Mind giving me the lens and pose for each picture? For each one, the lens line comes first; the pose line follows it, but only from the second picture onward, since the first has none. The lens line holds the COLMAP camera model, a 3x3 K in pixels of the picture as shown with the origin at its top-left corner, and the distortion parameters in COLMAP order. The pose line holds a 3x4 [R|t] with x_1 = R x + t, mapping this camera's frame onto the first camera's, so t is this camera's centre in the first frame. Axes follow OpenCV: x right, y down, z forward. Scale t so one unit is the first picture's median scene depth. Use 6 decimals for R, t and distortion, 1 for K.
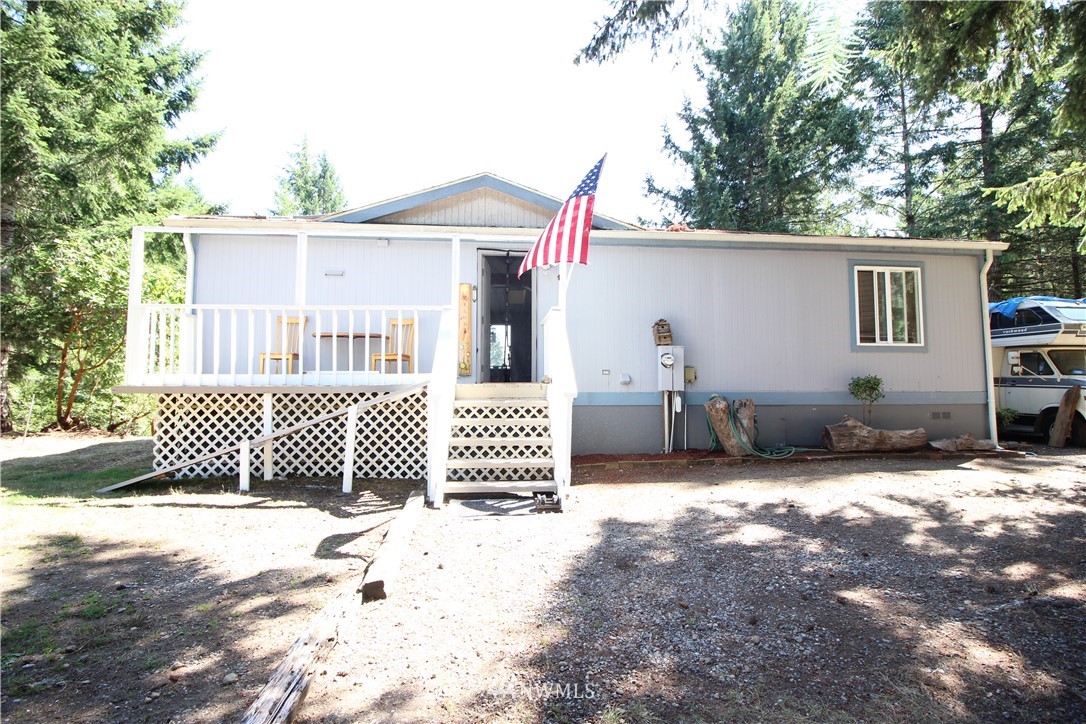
lens RADIAL K [[498.0, 0, 562.9], [0, 498.0, 363.3], [0, 0, 1]] dist [-0.000864, -0.013411]
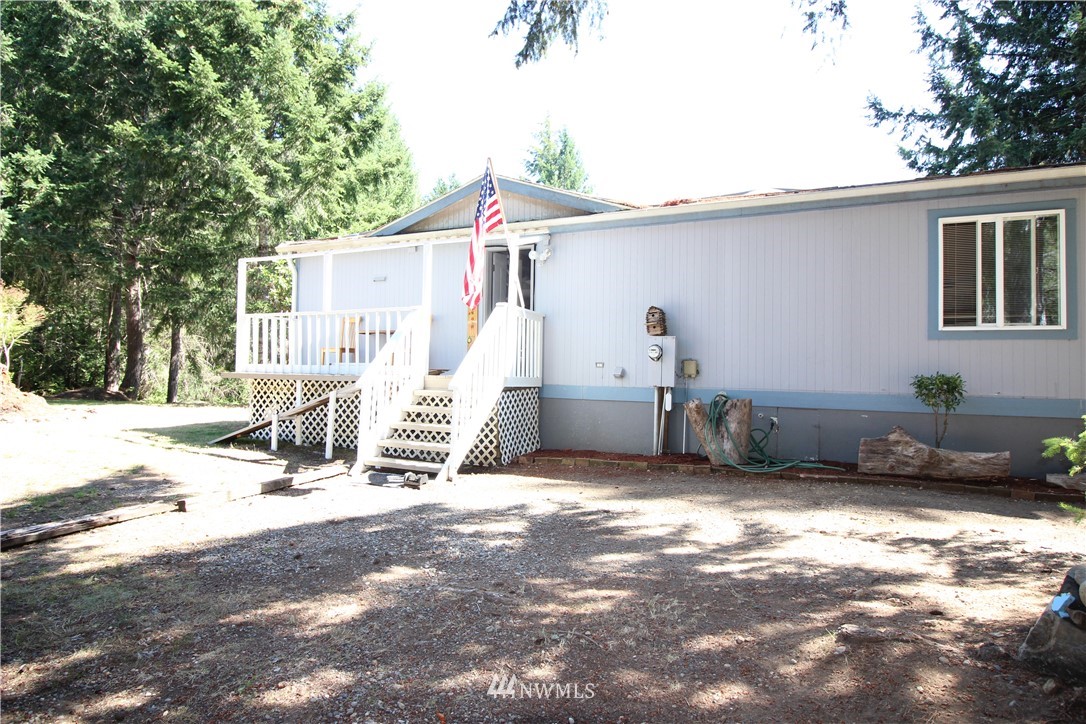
lens RADIAL K [[572.3, 0, 526.7], [0, 572.3, 360.7], [0, 0, 1]] dist [0.003801, -0.011558]
pose [[0.865550, 0.006067, -0.500785, 0.539323], [0.006033, 0.999728, 0.022539, -0.015982], [0.500785, -0.022530, 0.865278, -0.008650]]
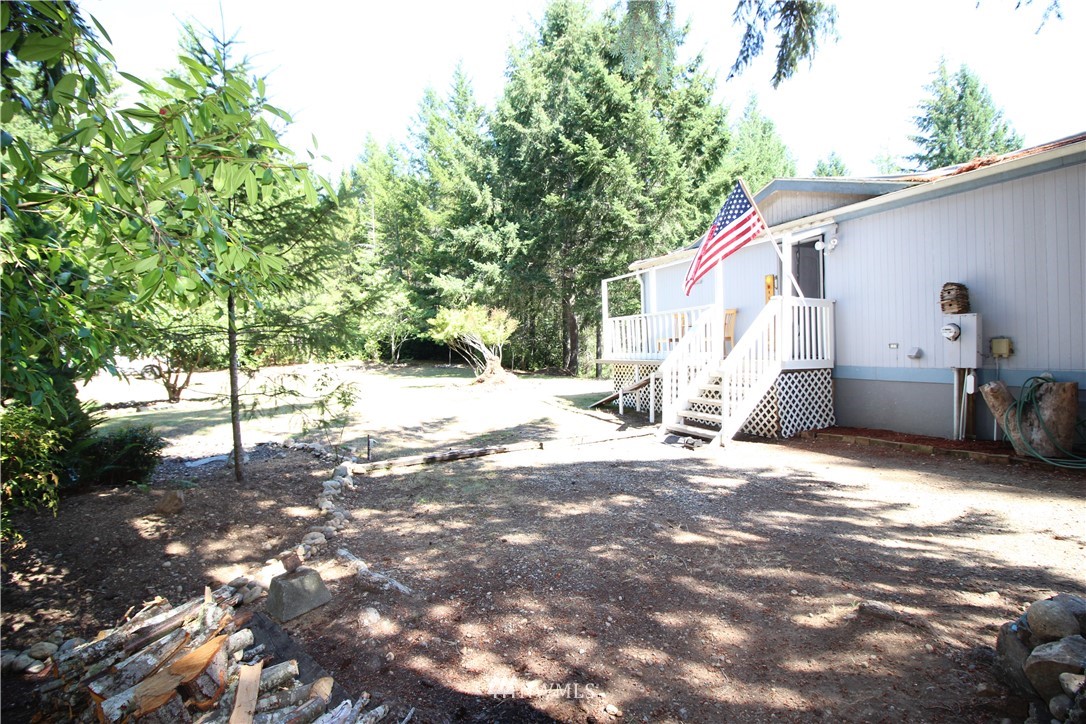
lens RADIAL K [[505.2, 0, 543.4], [0, 505.2, 352.3], [0, 0, 1]] dist [0.002538, -0.013941]
pose [[0.316655, 0.001168, -0.948540, 0.821773], [0.063612, 0.997722, 0.022465, -0.035390], [0.946405, -0.067452, 0.315859, 0.074151]]
